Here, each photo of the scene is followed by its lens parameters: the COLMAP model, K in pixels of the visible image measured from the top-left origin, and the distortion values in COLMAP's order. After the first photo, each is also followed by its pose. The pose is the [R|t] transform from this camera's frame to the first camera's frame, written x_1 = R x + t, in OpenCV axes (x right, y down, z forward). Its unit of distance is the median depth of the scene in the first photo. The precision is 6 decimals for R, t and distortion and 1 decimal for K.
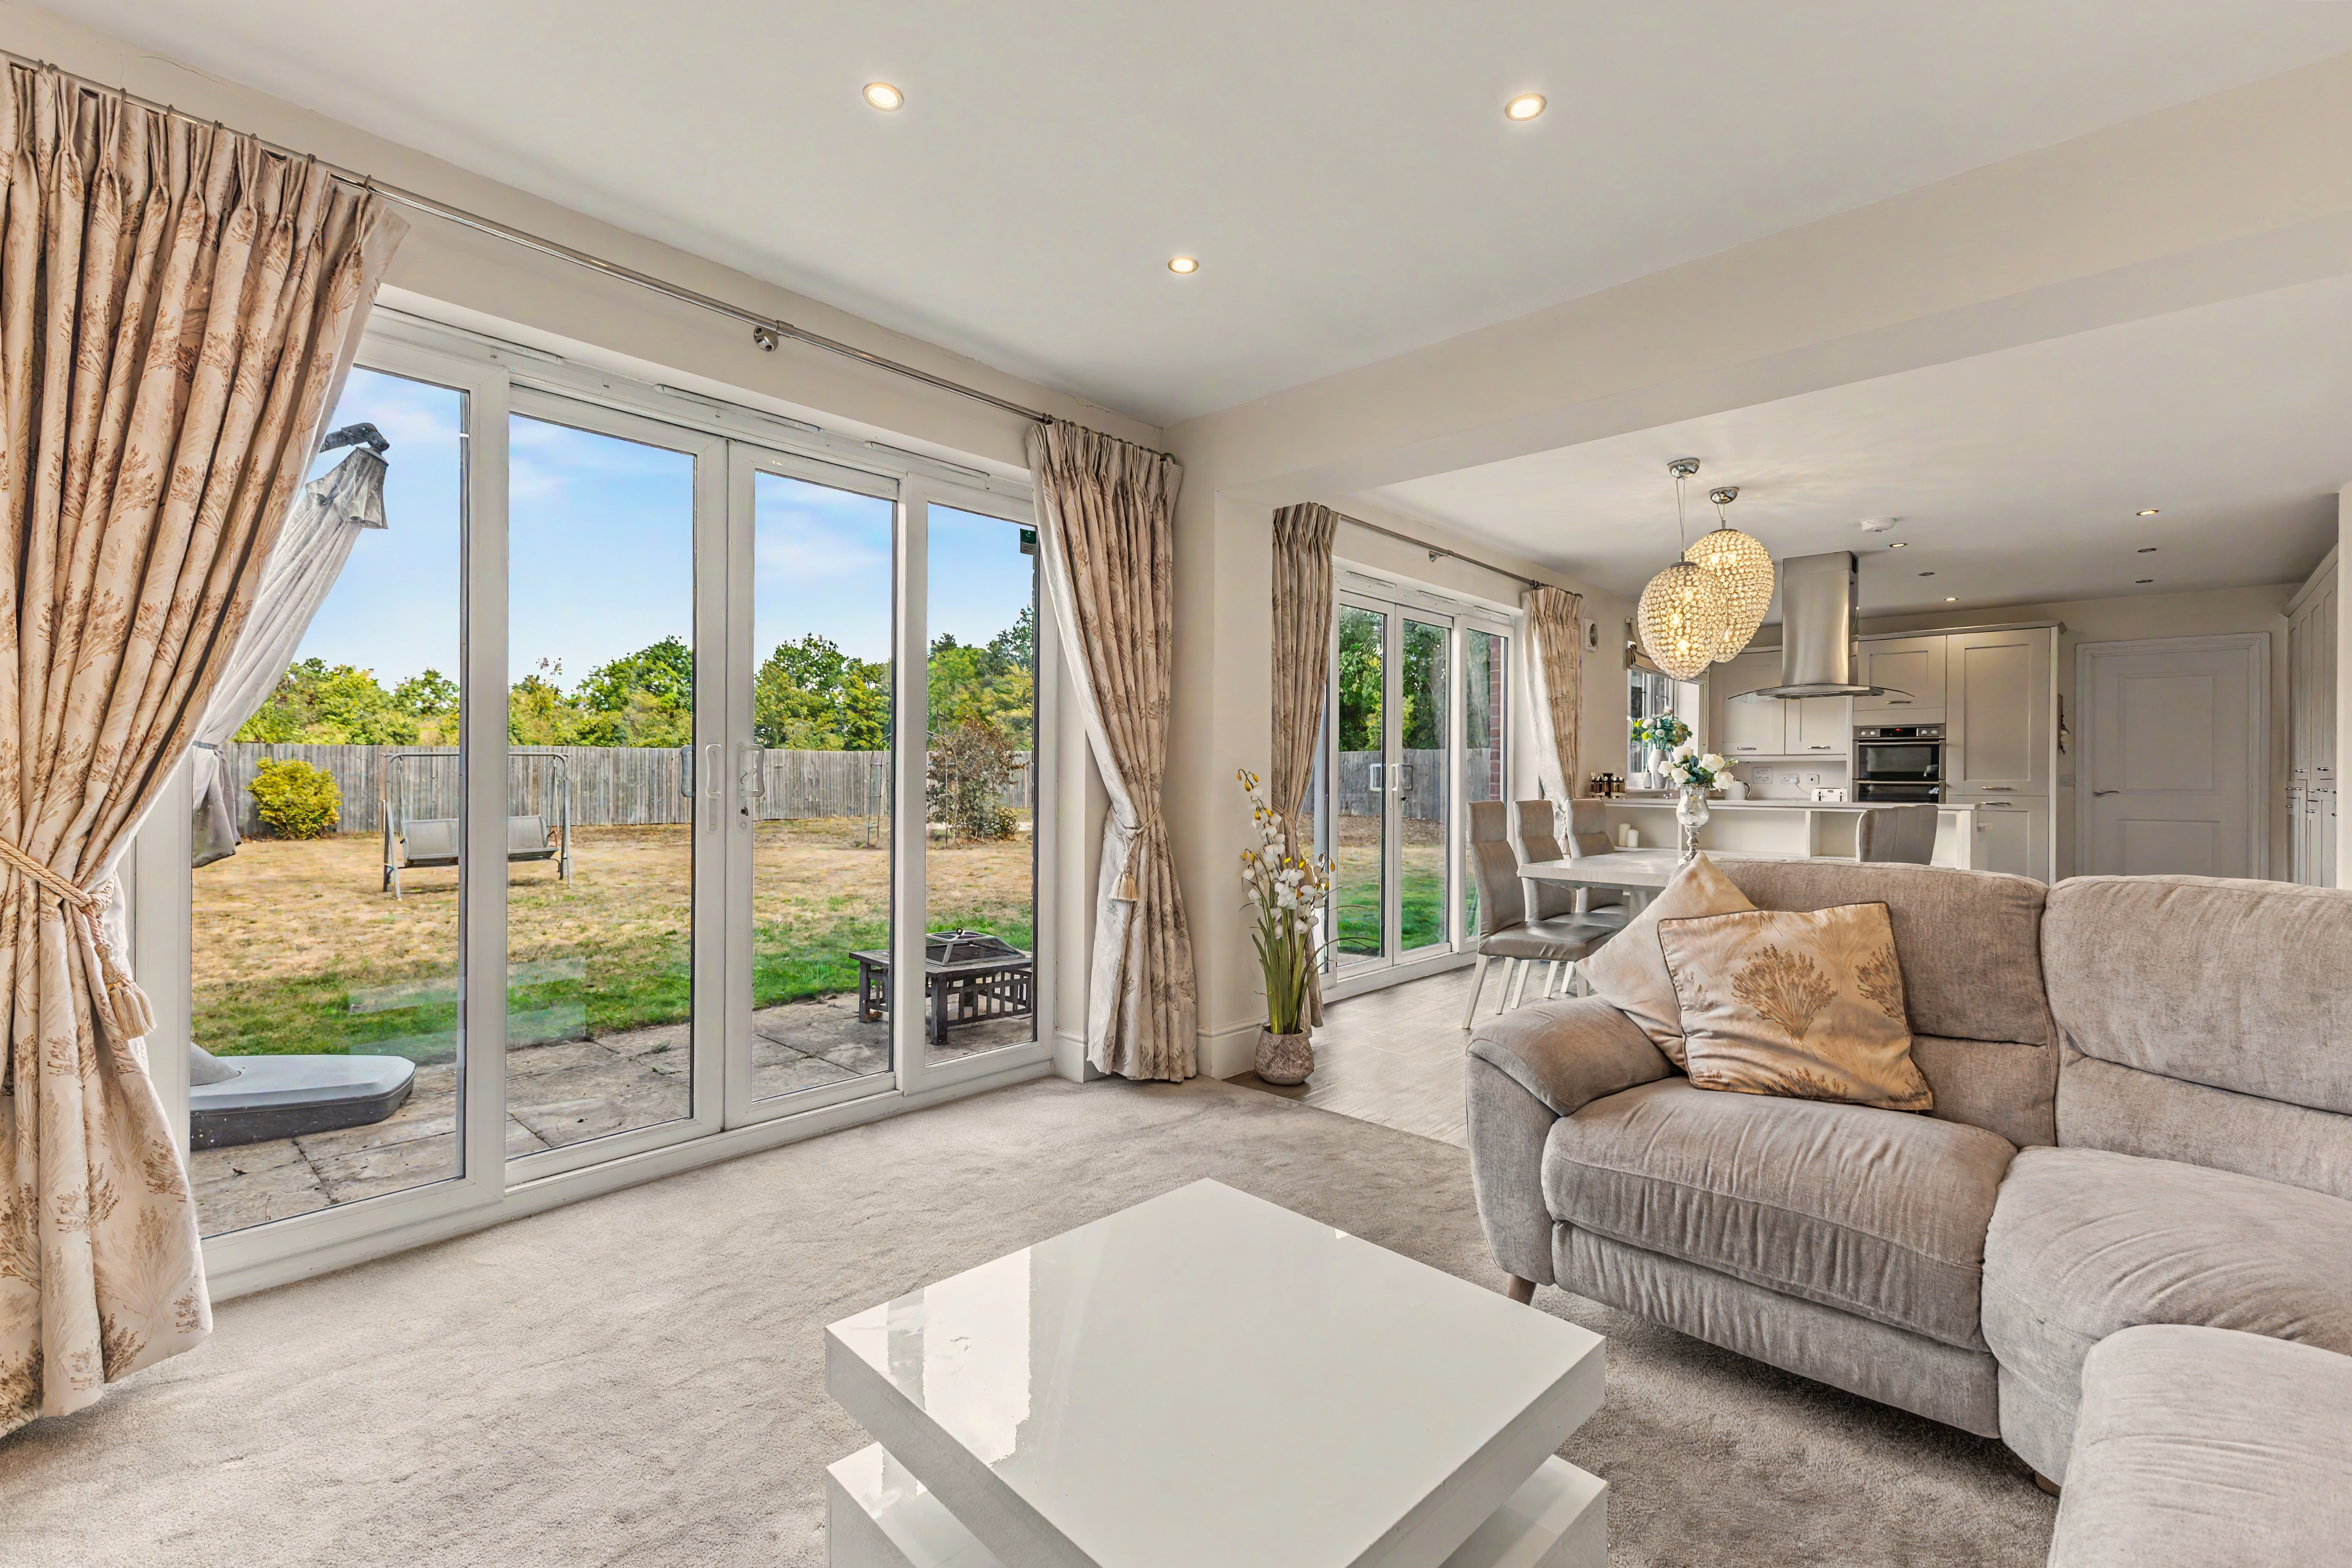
lens RADIAL K [[1014.2, 0, 1167.6], [0, 1014.2, 783.3], [0, 0, 1]] dist [0.012465, -0.004818]
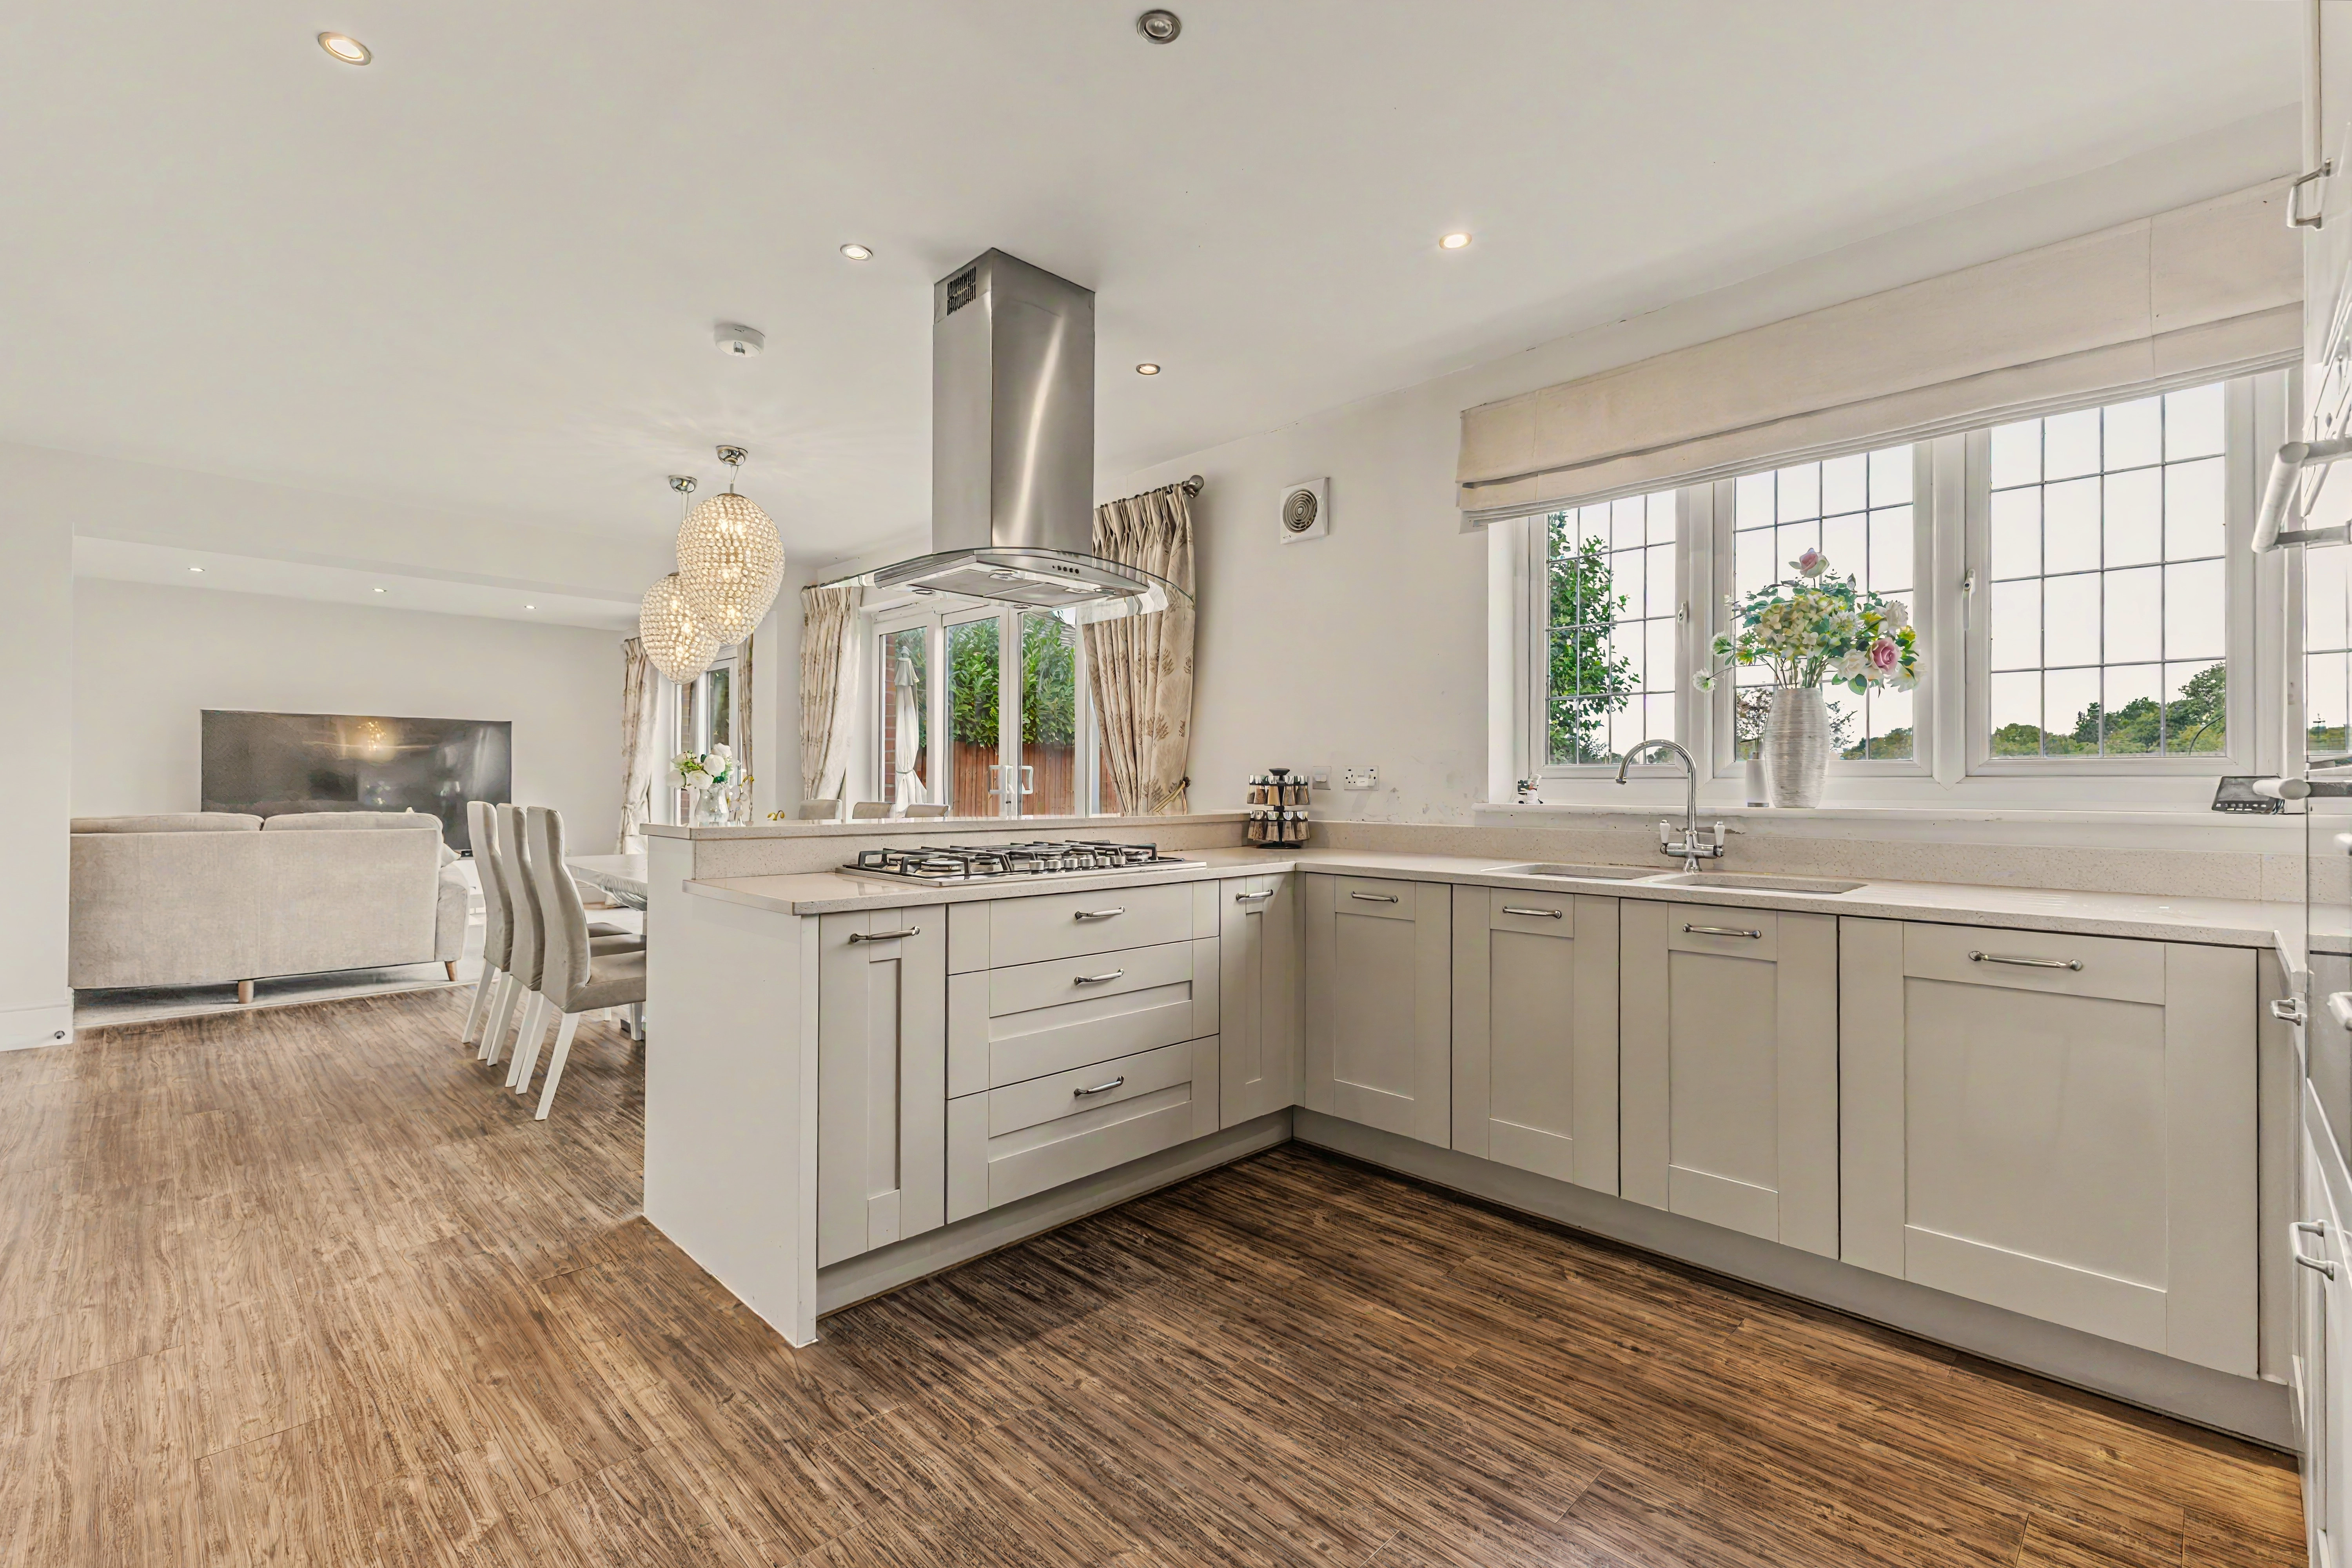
lens RADIAL K [[1014.2, 0, 1181.6], [0, 1014.2, 785.2], [0, 0, 1]] dist [0.012465, -0.004818]
pose [[-0.017722, -0.005588, -0.999827, 0.808748], [-0.009132, 0.999944, -0.005427, 0.001415], [0.999801, 0.009034, -0.017772, 0.804338]]
